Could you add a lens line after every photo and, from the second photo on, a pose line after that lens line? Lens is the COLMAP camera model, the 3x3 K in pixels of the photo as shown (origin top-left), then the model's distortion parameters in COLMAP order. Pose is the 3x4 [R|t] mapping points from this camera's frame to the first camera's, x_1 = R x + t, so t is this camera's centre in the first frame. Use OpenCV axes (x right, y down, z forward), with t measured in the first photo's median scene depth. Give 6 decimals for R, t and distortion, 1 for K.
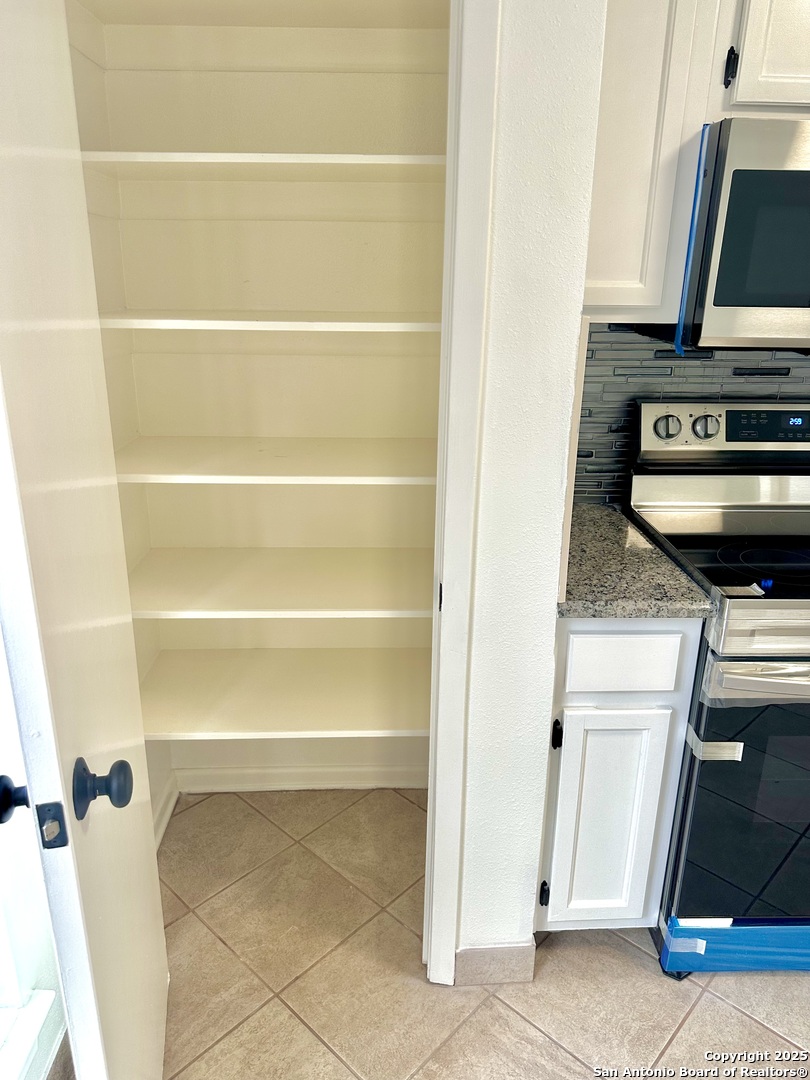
lens RADIAL K [[764.0, 0, 394.3], [0, 764.0, 542.5], [0, 0, 1]] dist [0.060732, -0.072290]
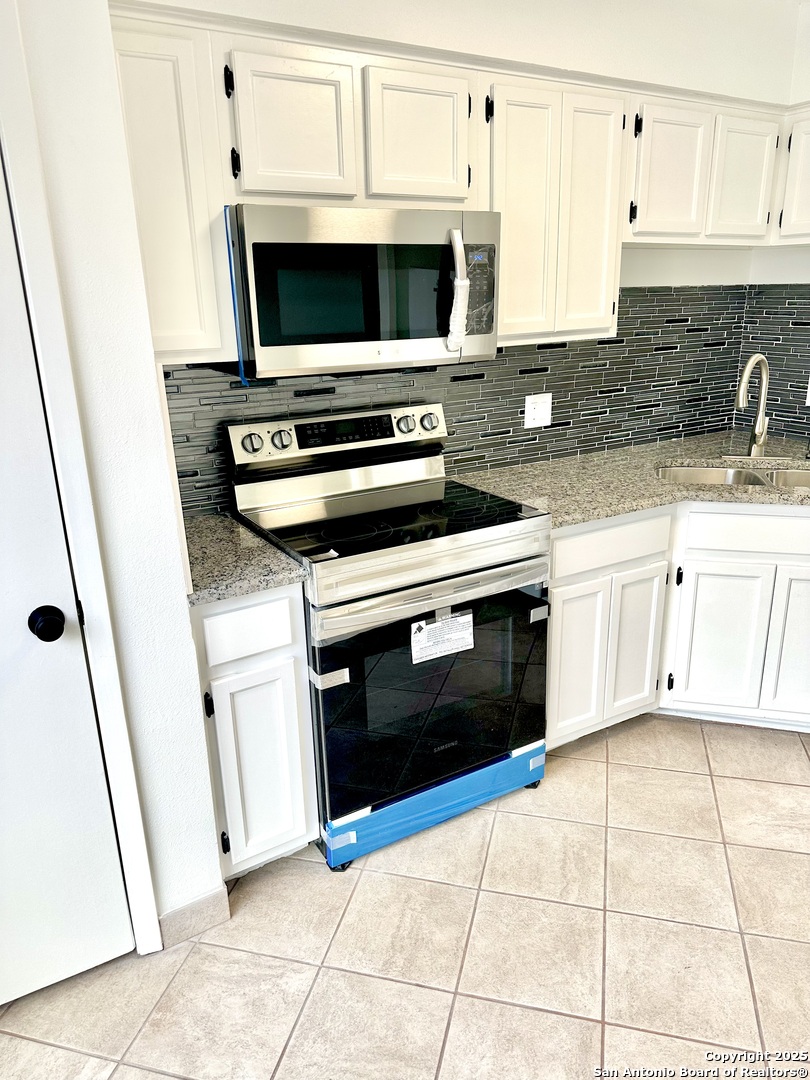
lens RADIAL K [[764.0, 0, 402.9], [0, 764.0, 546.0], [0, 0, 1]] dist [0.060732, -0.072290]
pose [[0.873412, -0.181806, 0.451772, -0.020888], [0.196741, 0.980353, 0.014162, 0.047836], [-0.445471, 0.076513, 0.892021, -0.215873]]
